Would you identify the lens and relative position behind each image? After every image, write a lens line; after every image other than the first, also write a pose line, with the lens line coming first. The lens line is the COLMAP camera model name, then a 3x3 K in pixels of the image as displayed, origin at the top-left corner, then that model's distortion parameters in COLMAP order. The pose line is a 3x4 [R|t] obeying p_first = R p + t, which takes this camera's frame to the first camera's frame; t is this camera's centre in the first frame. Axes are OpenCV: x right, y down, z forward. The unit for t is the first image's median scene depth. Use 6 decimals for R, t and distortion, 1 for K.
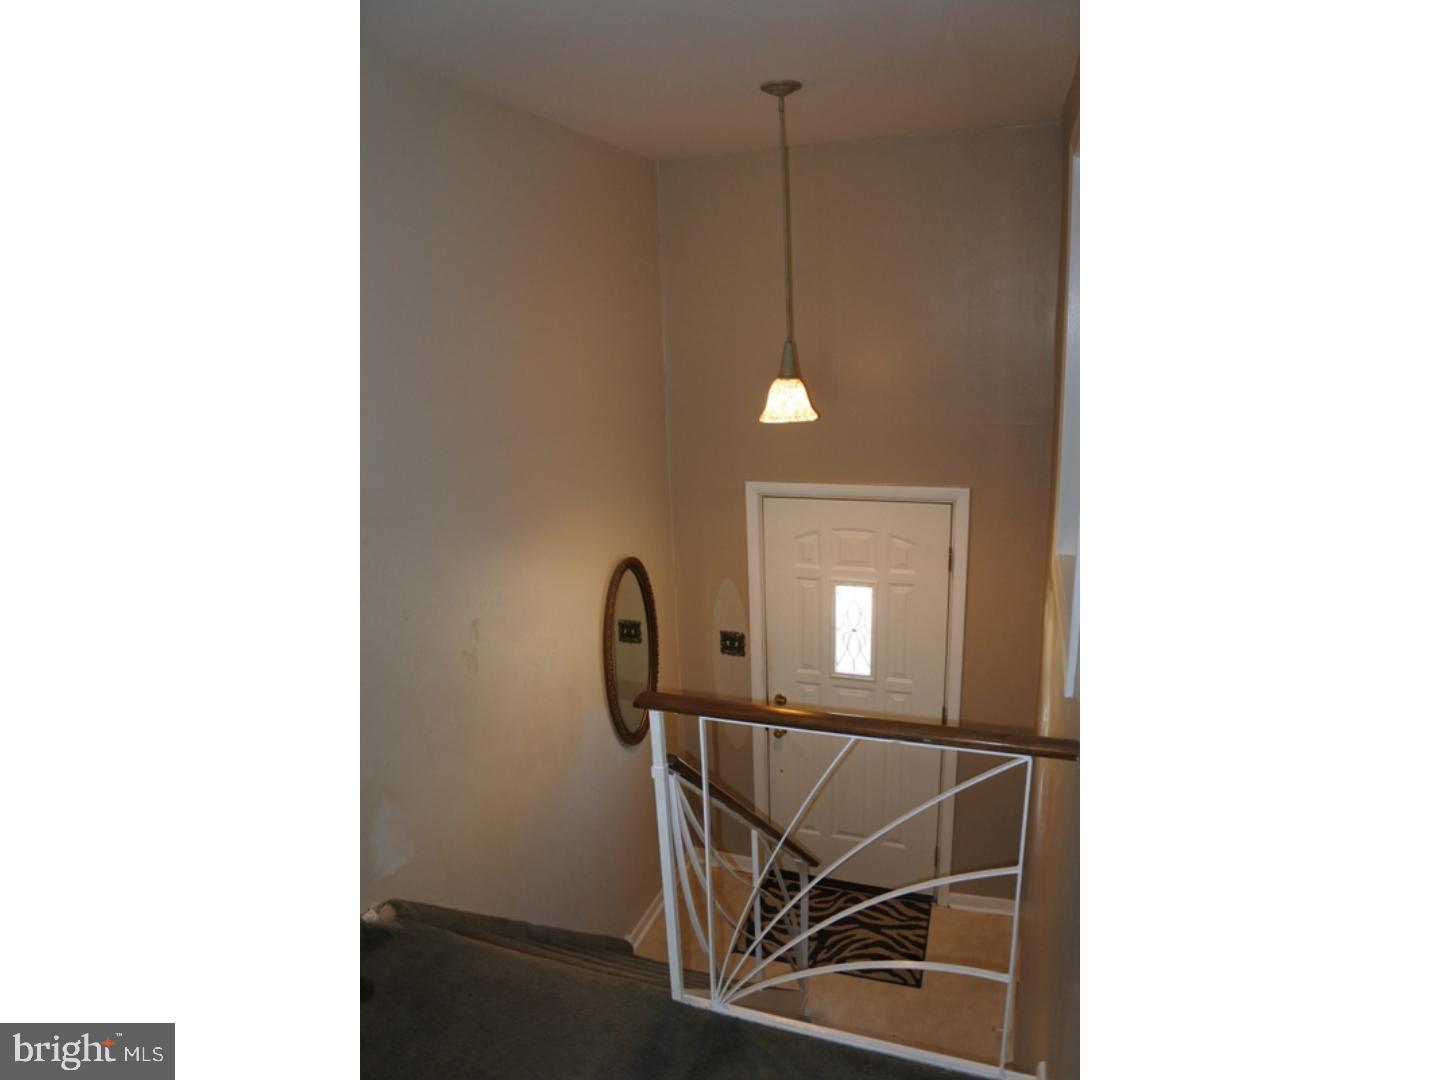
lens RADIAL K [[852.5, 0, 716.9], [0, 852.5, 546.2], [0, 0, 1]] dist [-0.157237, 0.122063]
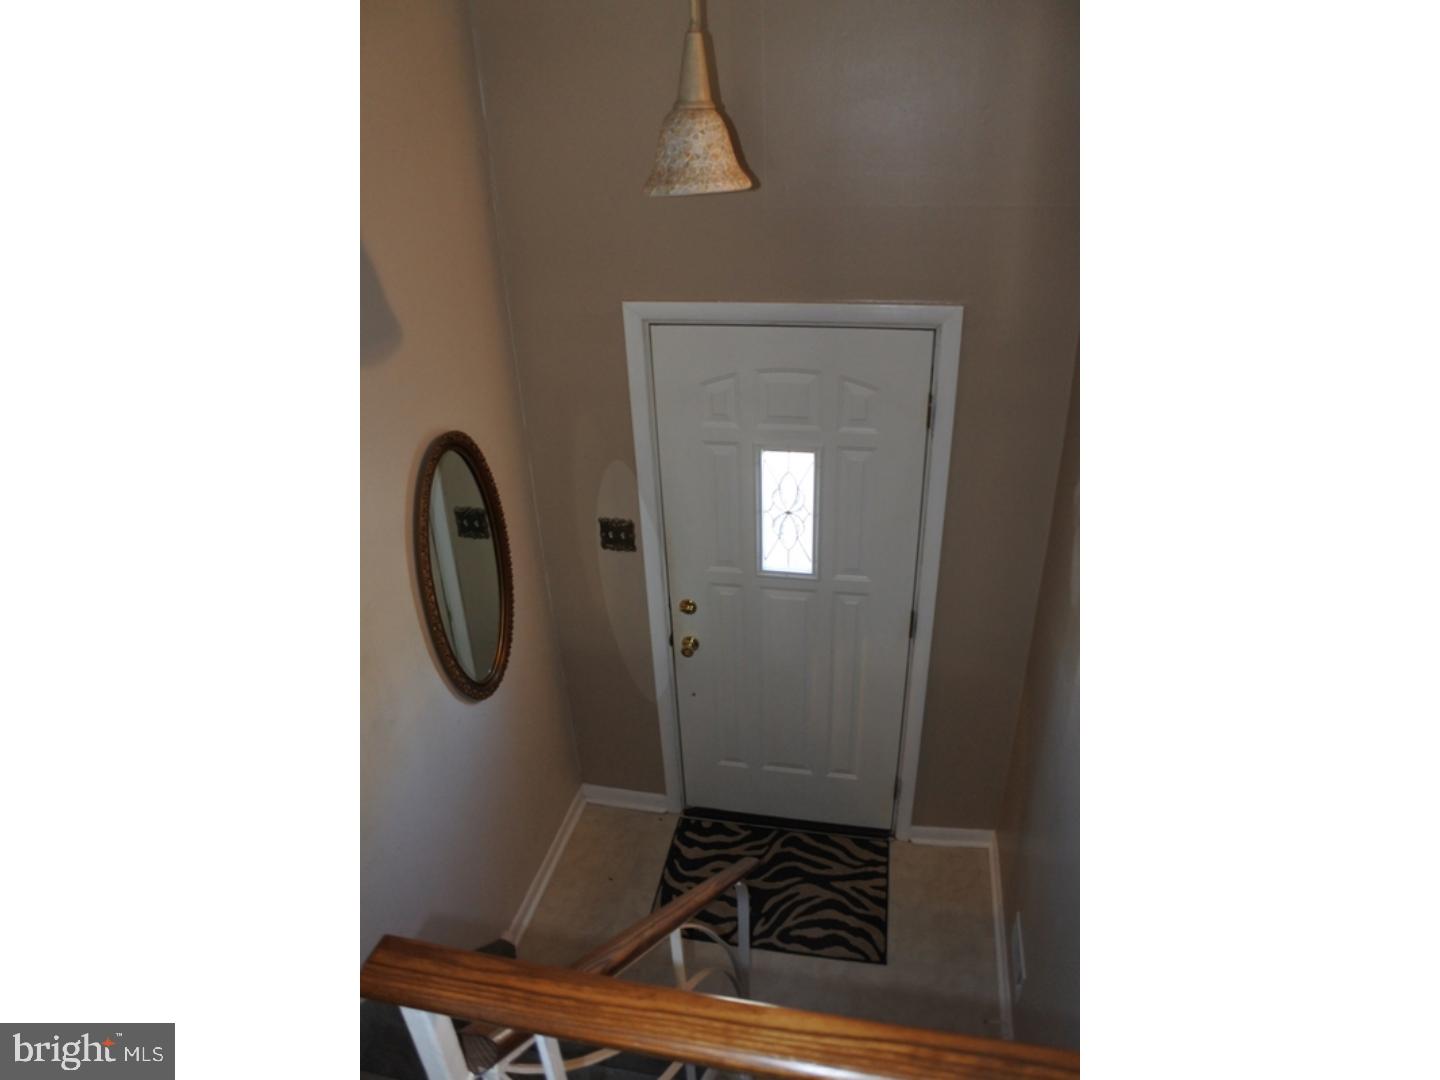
lens RADIAL K [[852.5, 0, 716.9], [0, 852.5, 546.2], [0, 0, 1]] dist [-0.157237, 0.122063]
pose [[0.990771, -0.064141, 0.119407, 0.016113], [0.035408, 0.972835, 0.228776, -0.037862], [-0.130838, -0.222437, 0.966128, 0.315934]]
